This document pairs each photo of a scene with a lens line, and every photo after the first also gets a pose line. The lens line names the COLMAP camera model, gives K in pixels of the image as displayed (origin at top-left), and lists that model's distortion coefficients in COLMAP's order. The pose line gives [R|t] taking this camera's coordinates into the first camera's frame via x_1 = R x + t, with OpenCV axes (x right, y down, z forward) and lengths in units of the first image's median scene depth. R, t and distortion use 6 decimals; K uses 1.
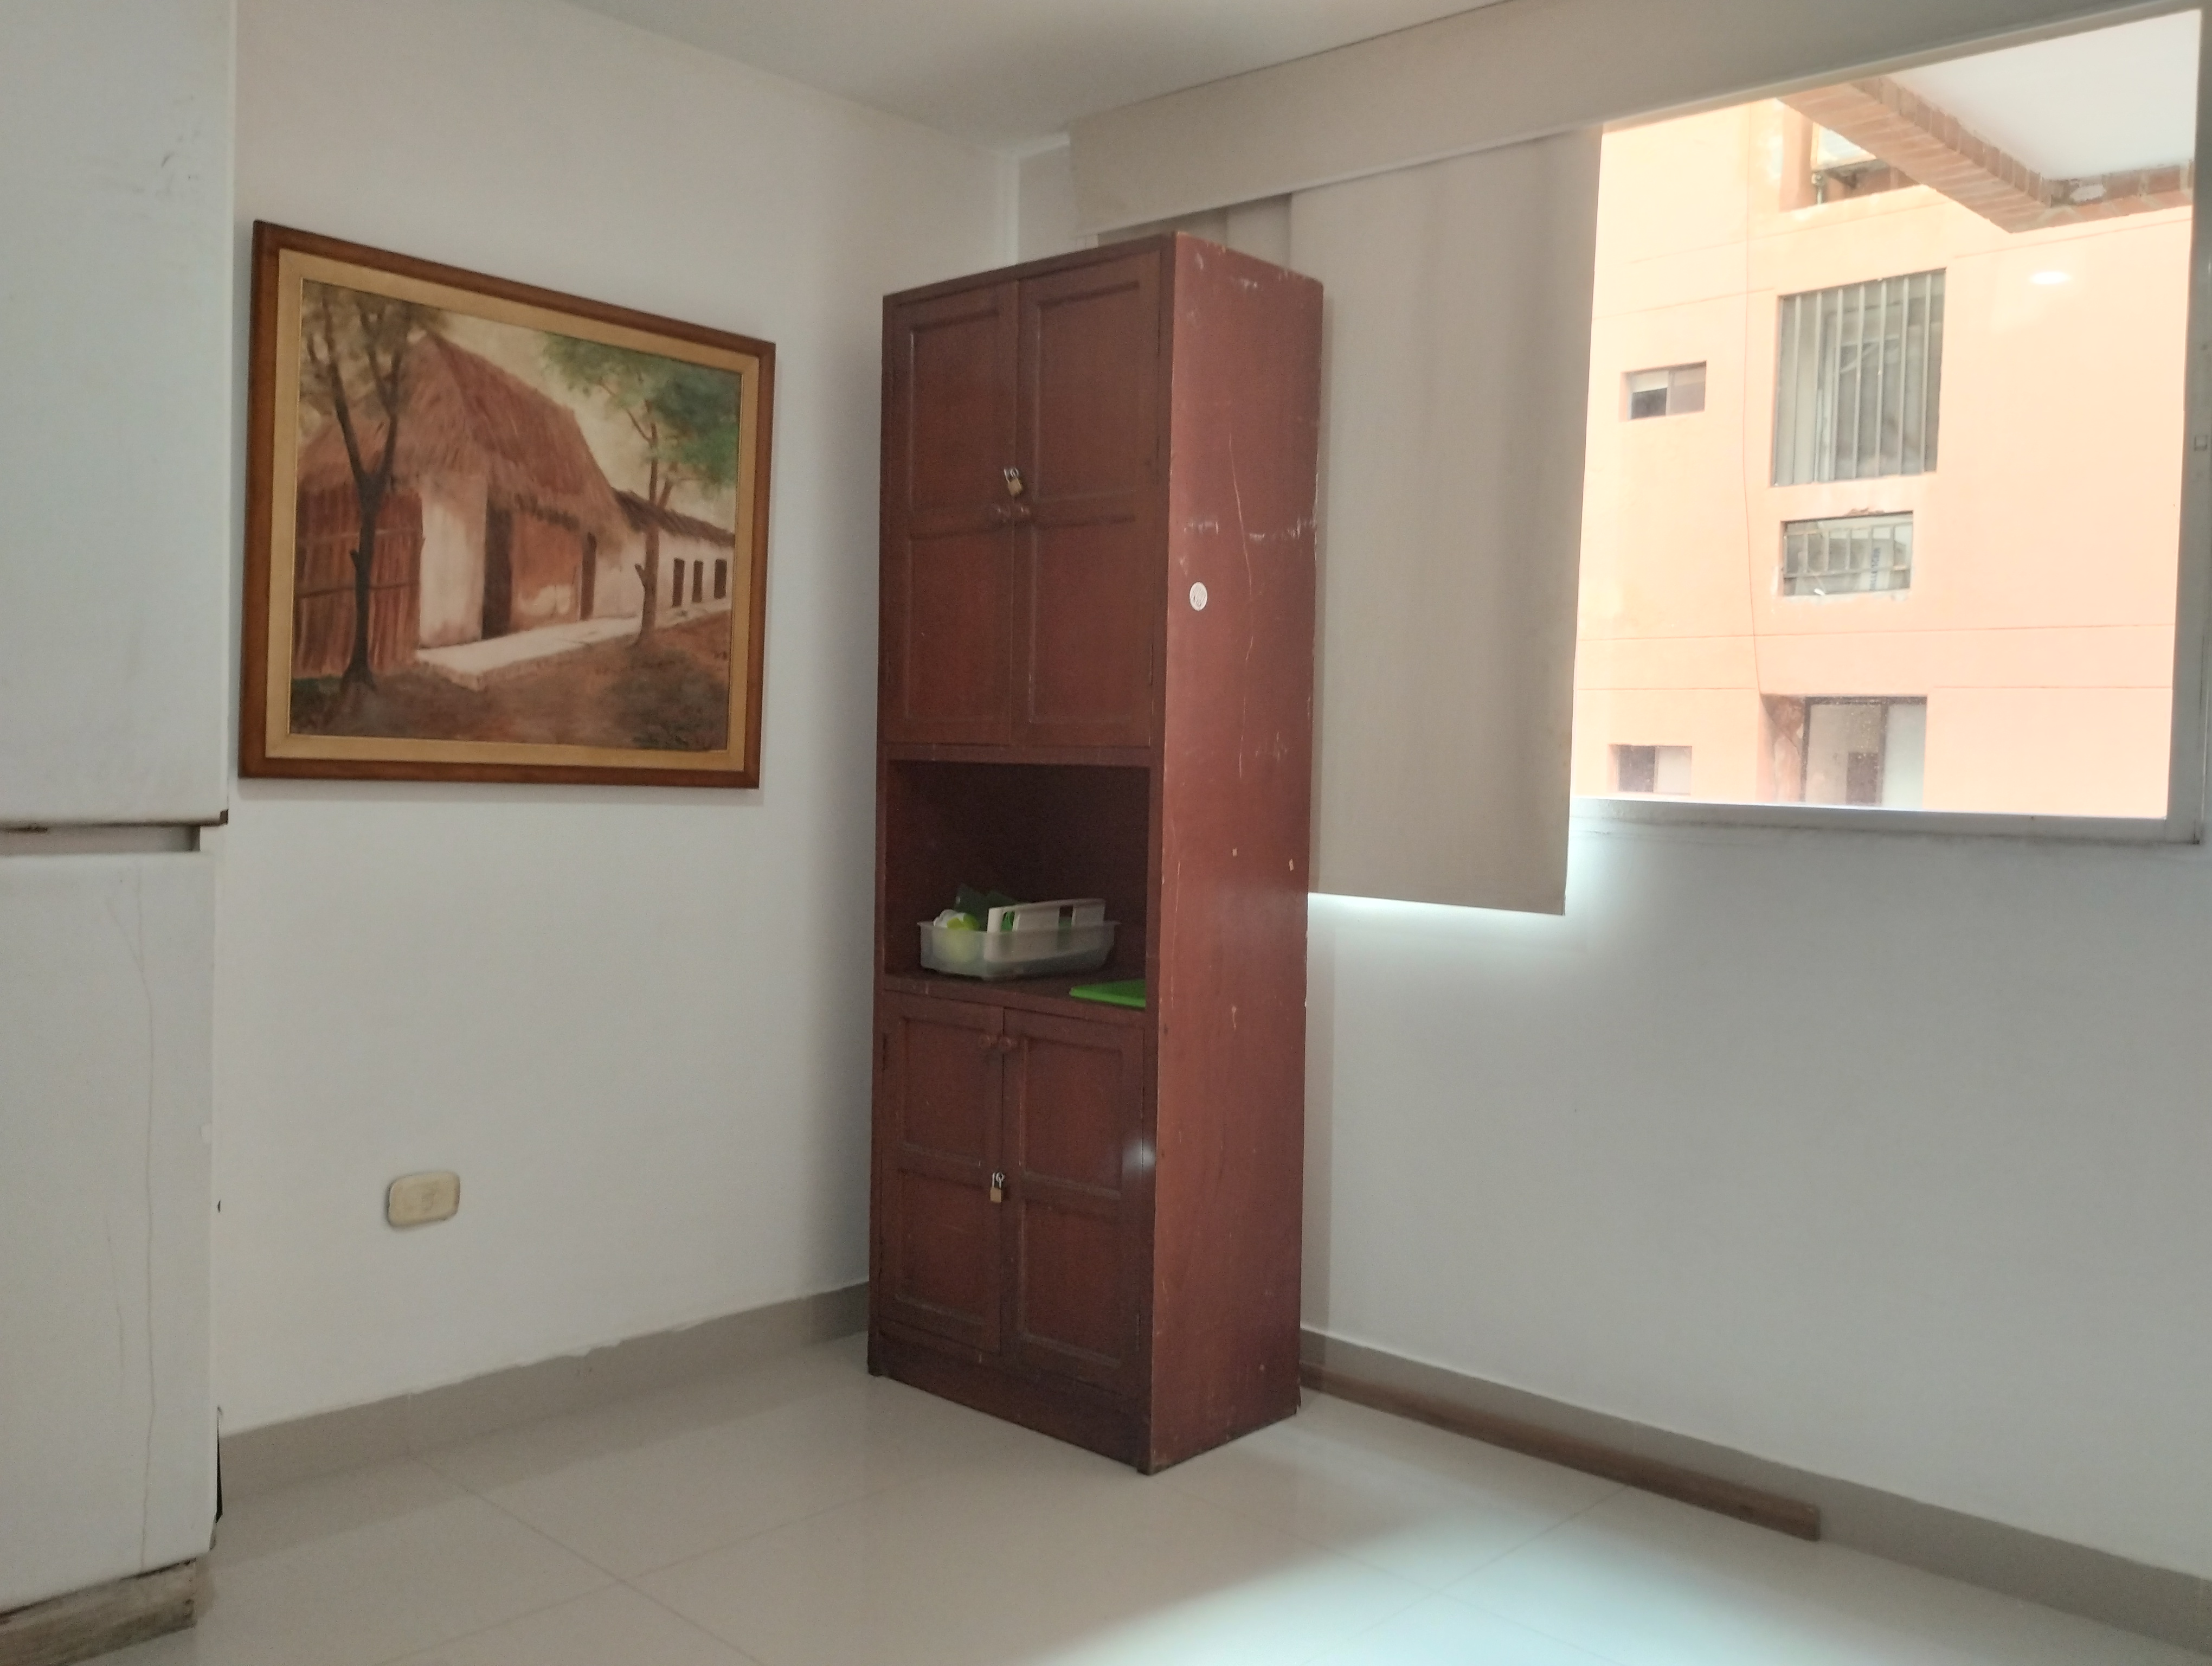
lens RADIAL K [[1813.3, 0, 1106.0], [0, 1813.3, 833.0], [0, 0, 1]] dist [0.001184, 0.002357]
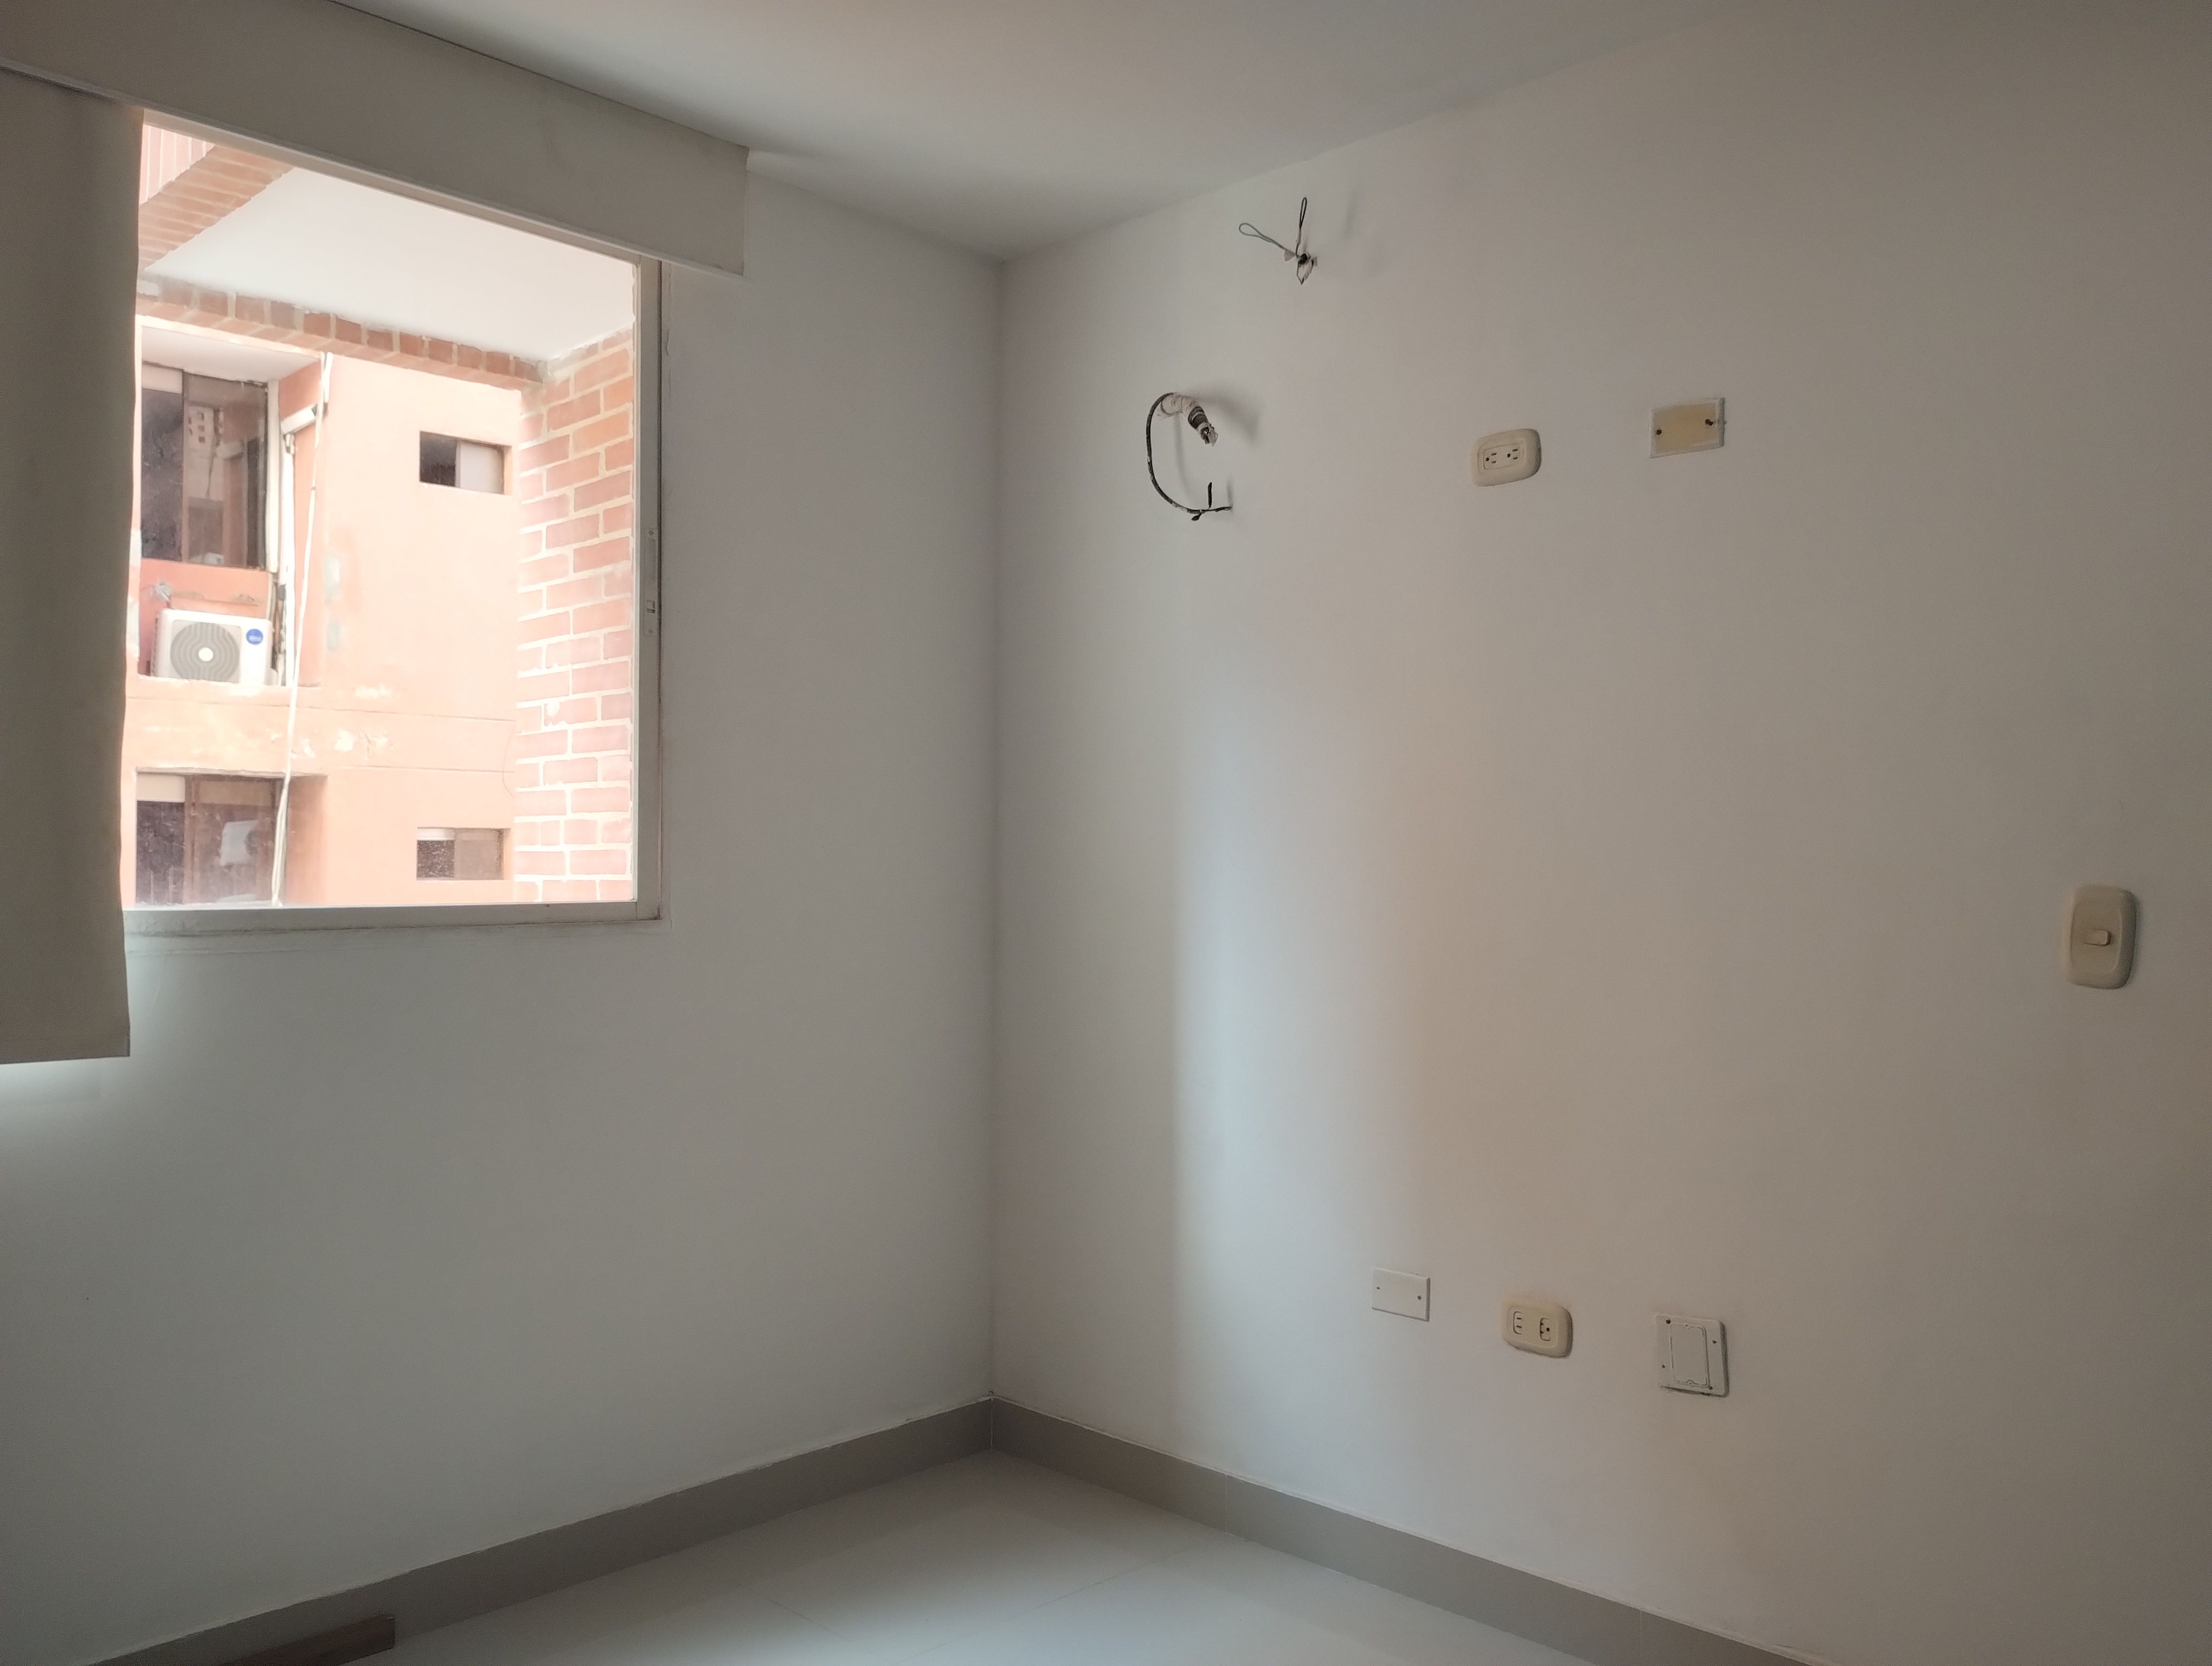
lens RADIAL K [[1813.3, 0, 1106.0], [0, 1813.3, 833.0], [0, 0, 1]] dist [0.001184, 0.002357]
pose [[0.056500, -0.011616, 0.998335, -0.593591], [0.039893, 0.999160, 0.009368, -0.049185], [-0.997605, 0.039297, 0.056916, 0.562143]]
